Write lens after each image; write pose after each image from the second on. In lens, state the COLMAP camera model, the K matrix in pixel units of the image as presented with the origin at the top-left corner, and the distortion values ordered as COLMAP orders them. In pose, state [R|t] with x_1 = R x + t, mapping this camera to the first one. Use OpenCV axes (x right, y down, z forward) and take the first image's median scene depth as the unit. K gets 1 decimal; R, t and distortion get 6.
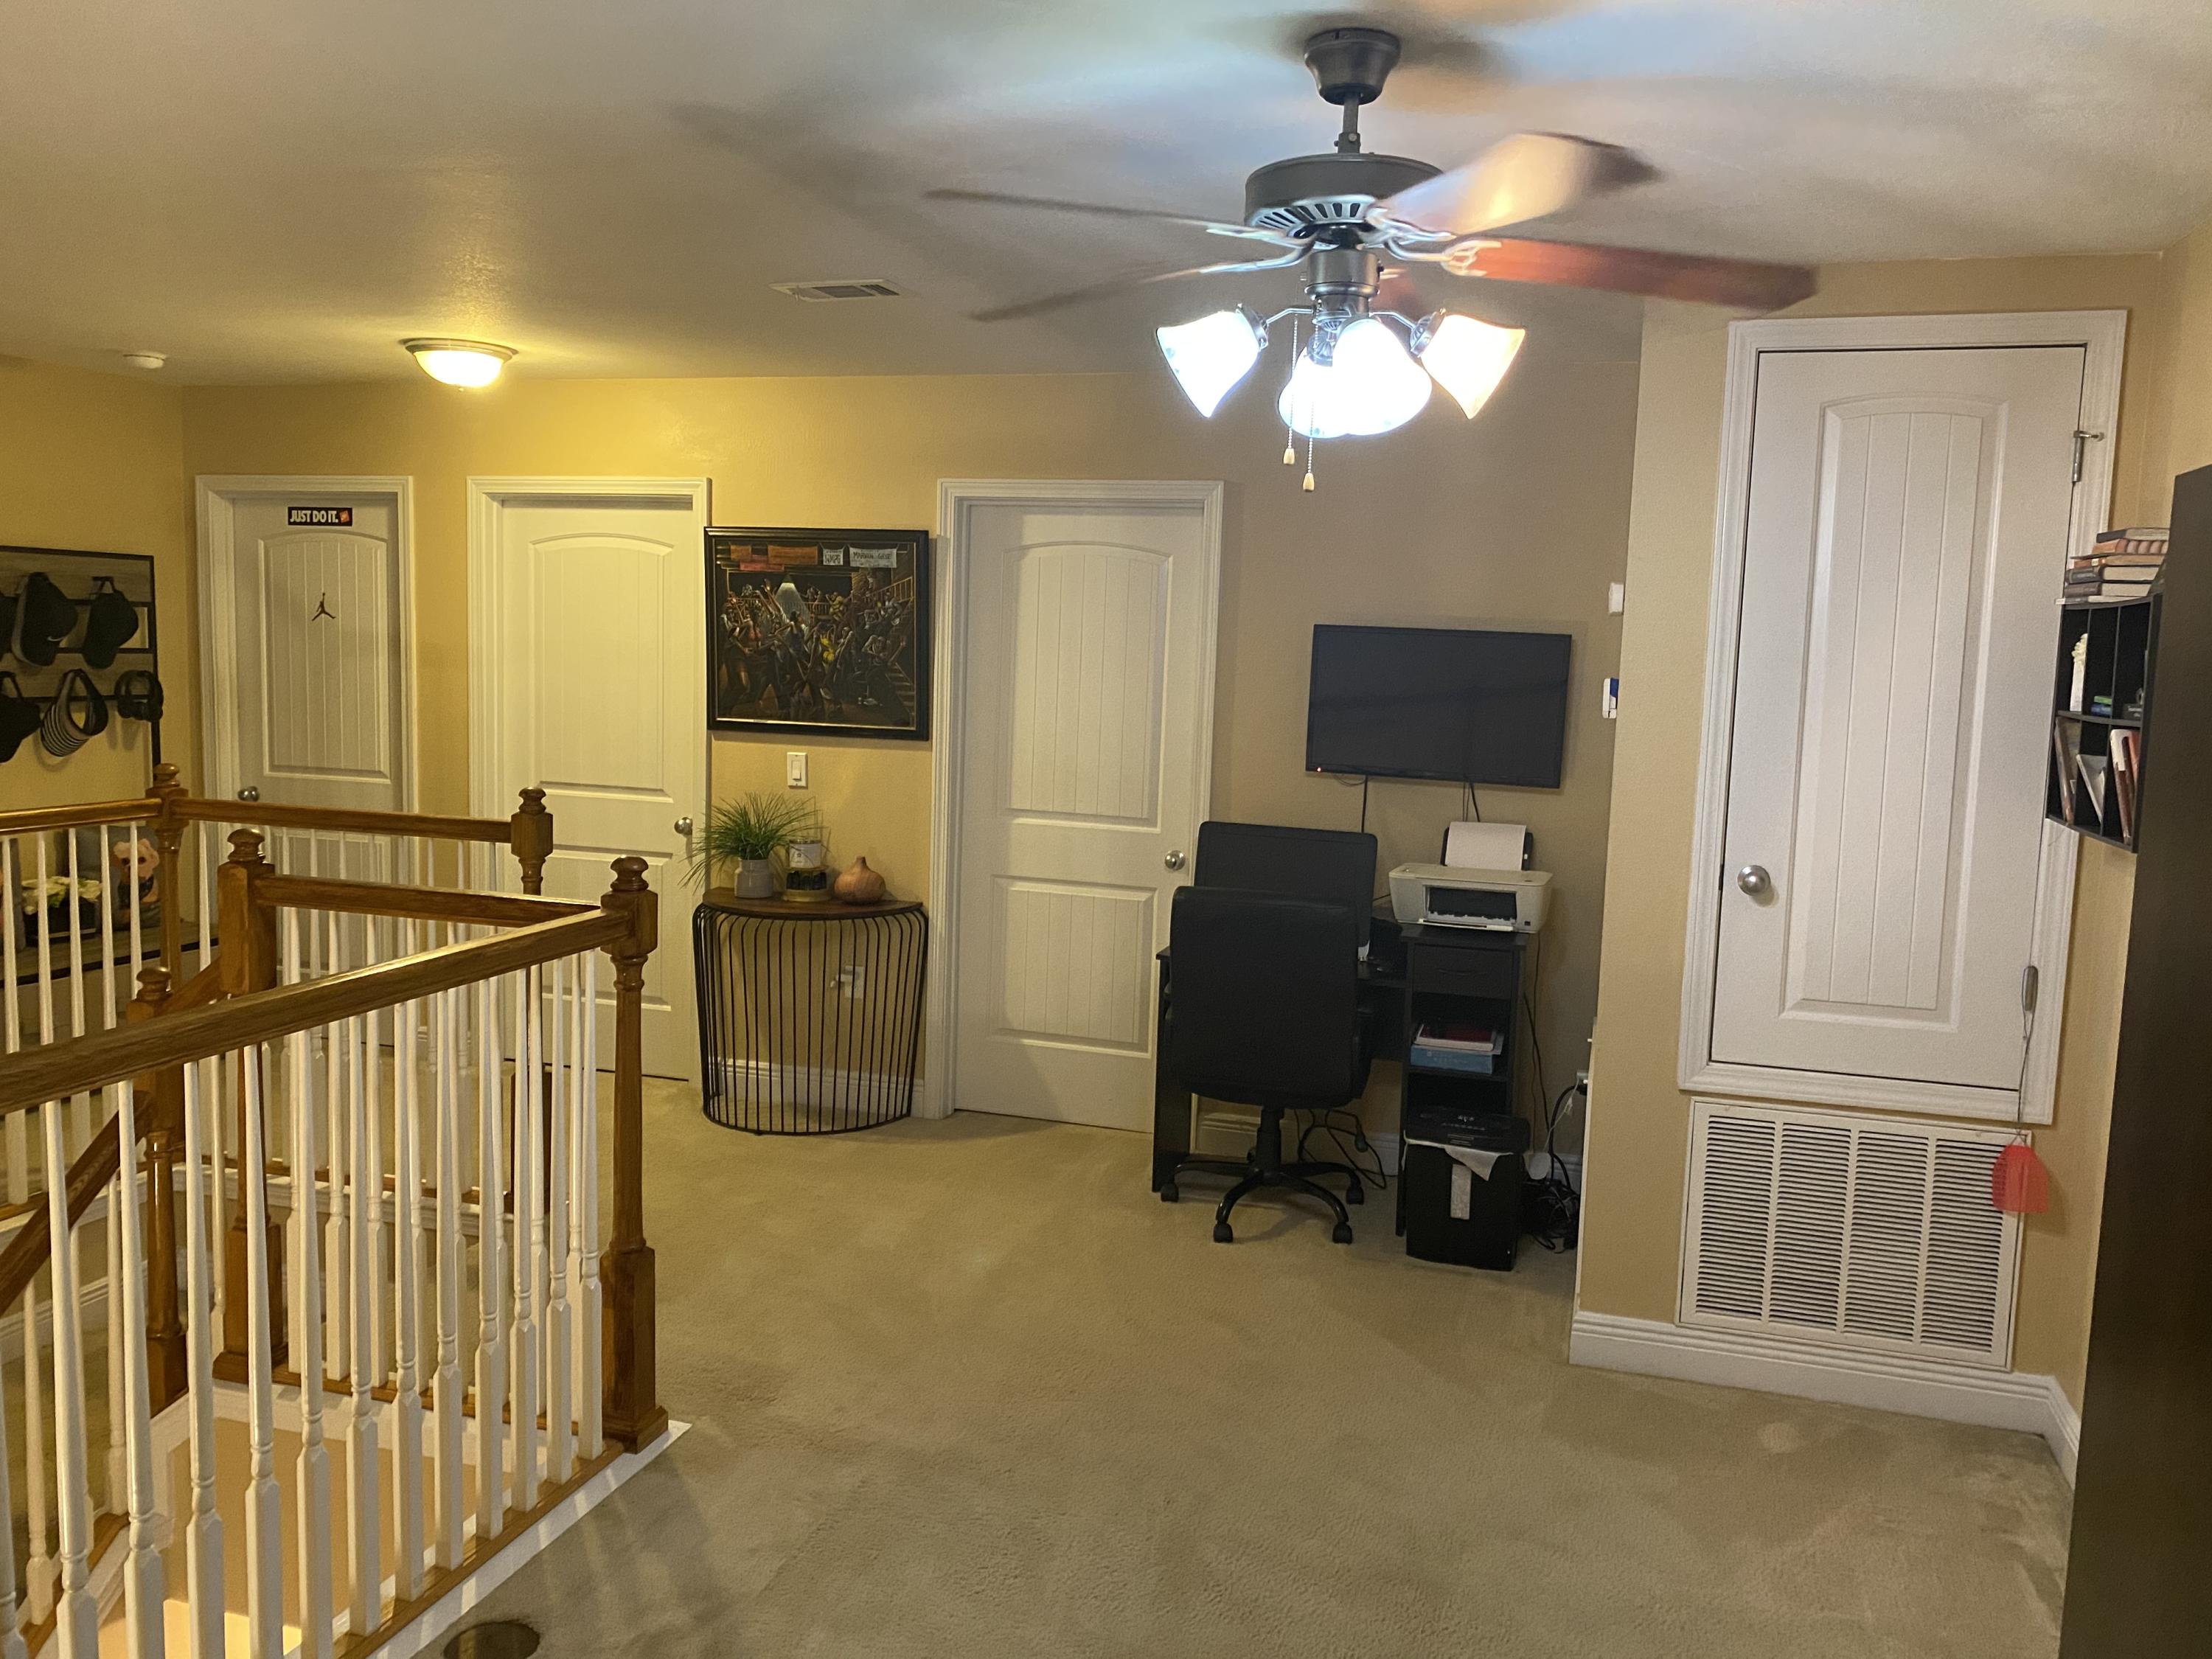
lens RADIAL K [[1687.9, 0, 1111.0], [0, 1687.9, 826.9], [0, 0, 1]] dist [0.013221, -0.021547]
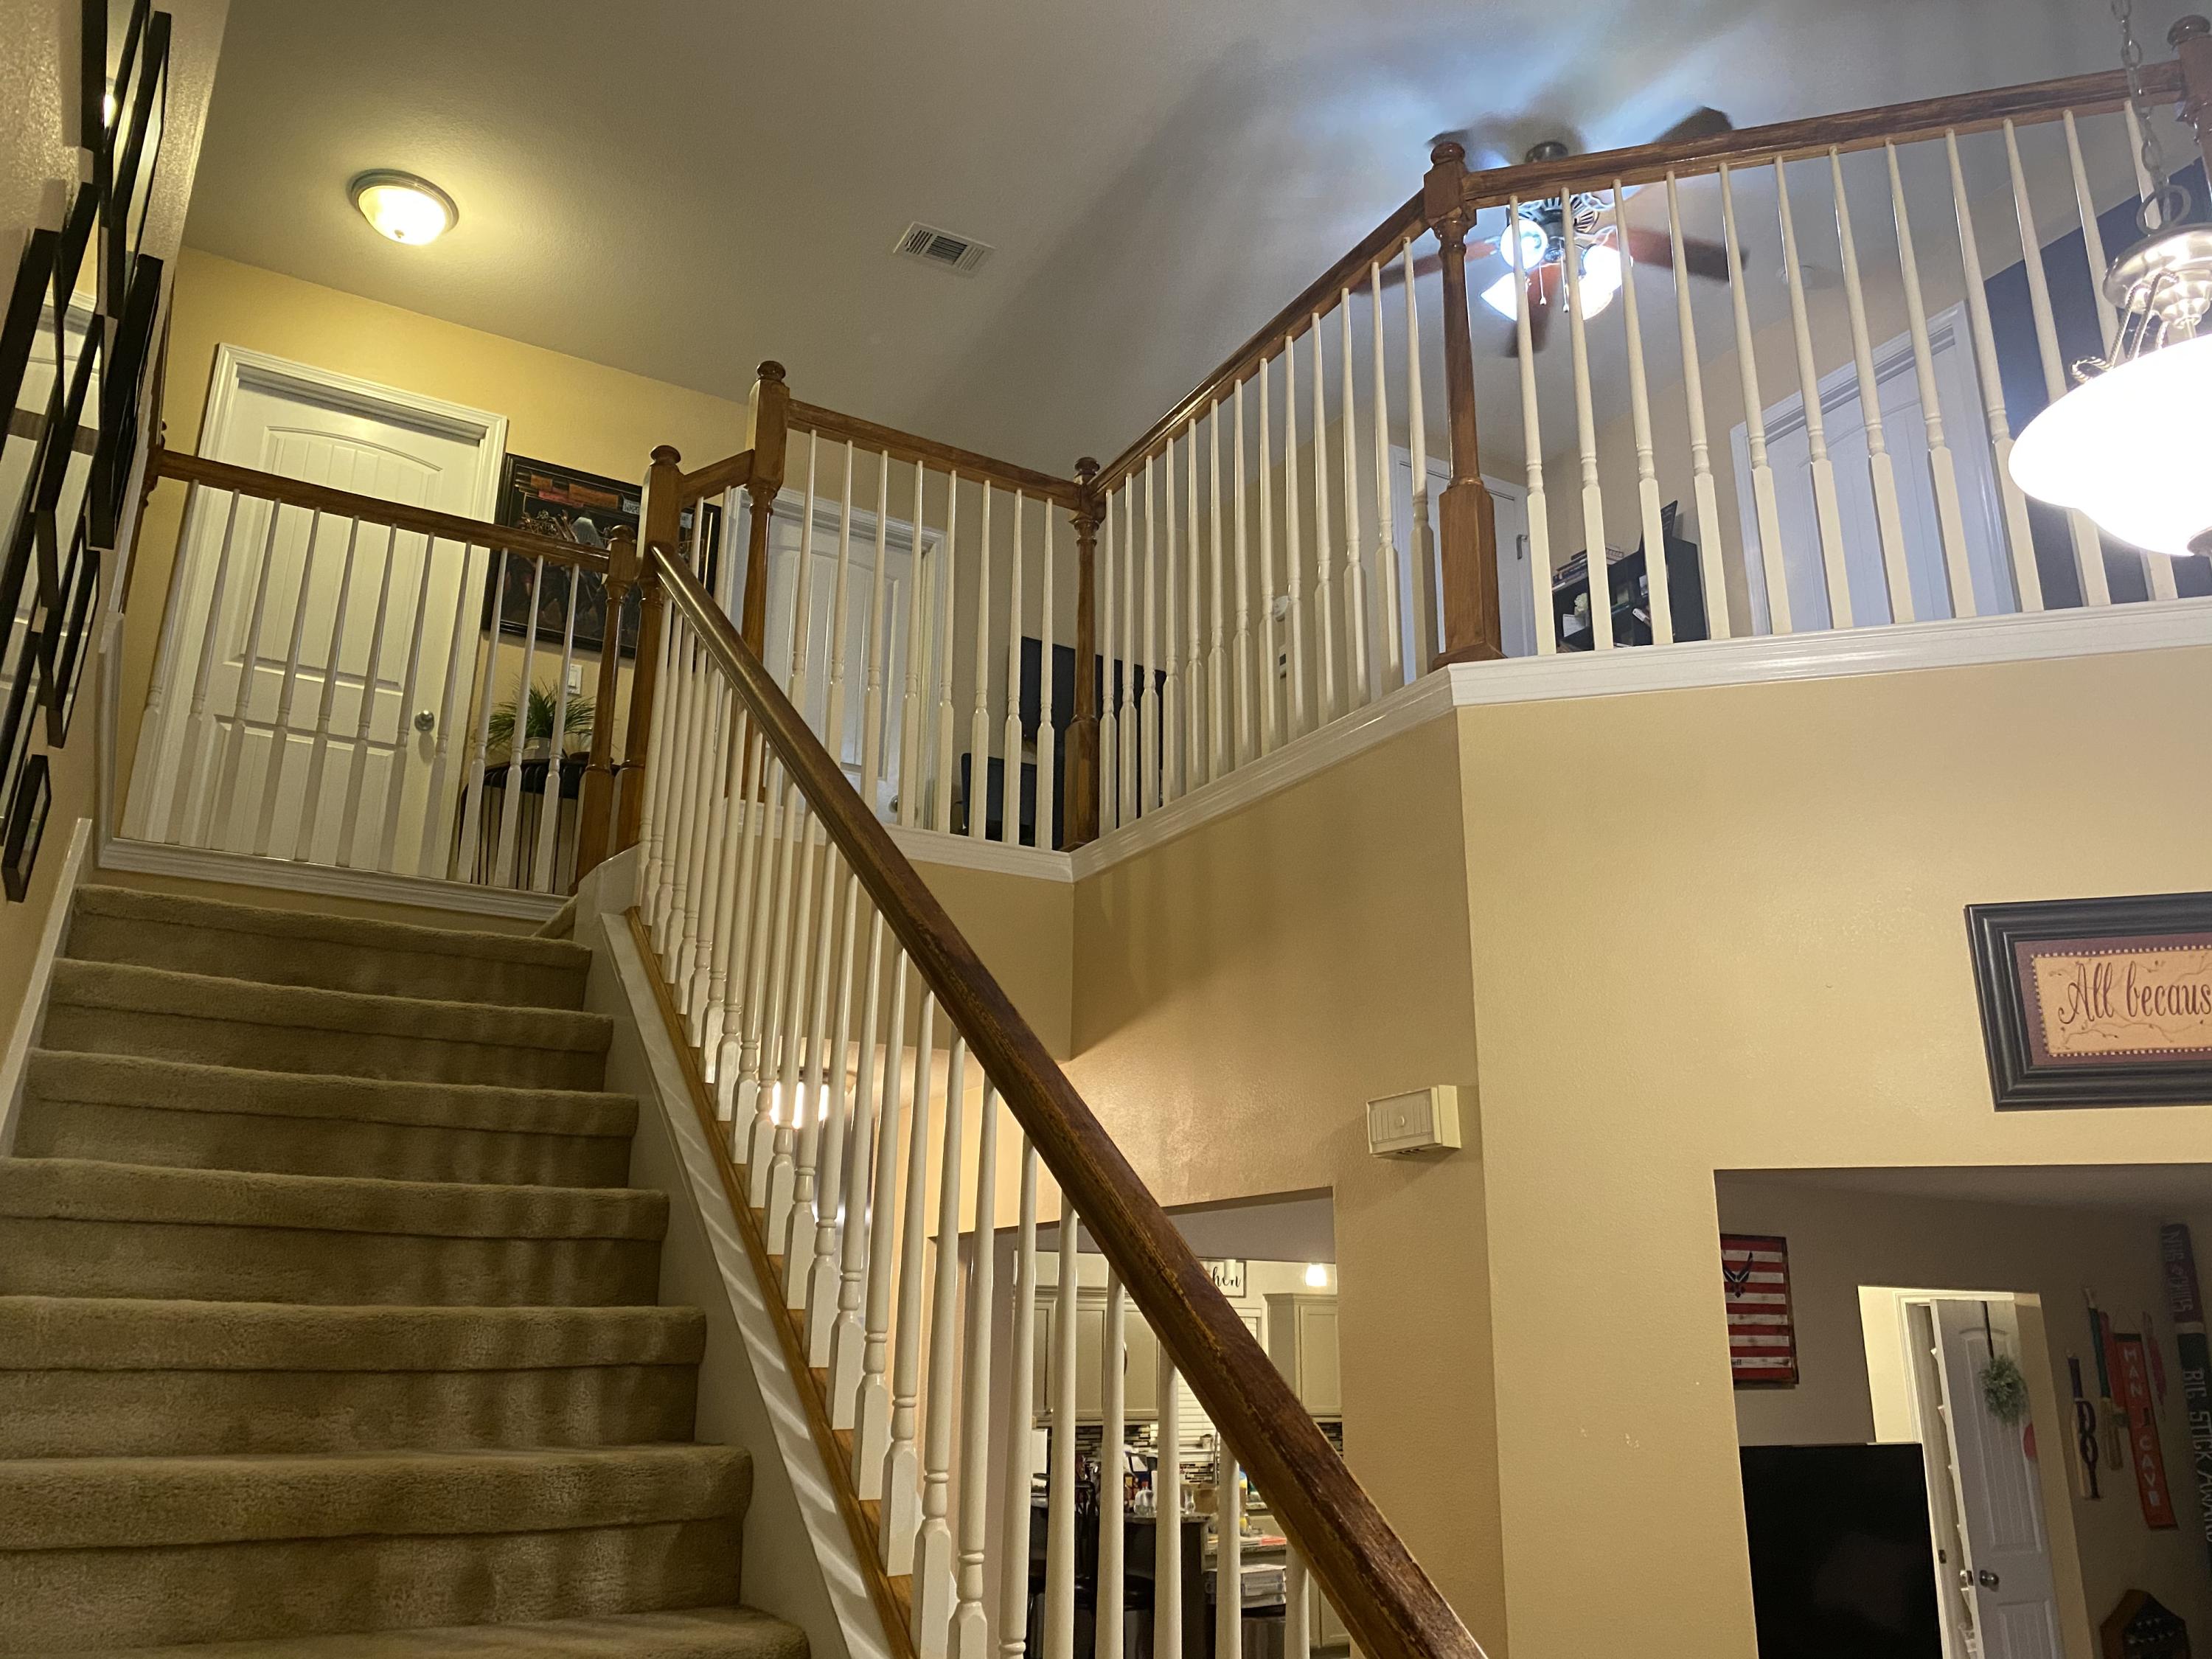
lens RADIAL K [[1687.9, 0, 1109.5], [0, 1687.9, 824.4], [0, 0, 1]] dist [0.013221, -0.021547]
pose [[0.670457, 0.198182, 0.714991, -0.492723], [0.093313, 0.933491, -0.346248, 0.316948], [-0.736057, 0.298862, 0.607372, 0.091470]]
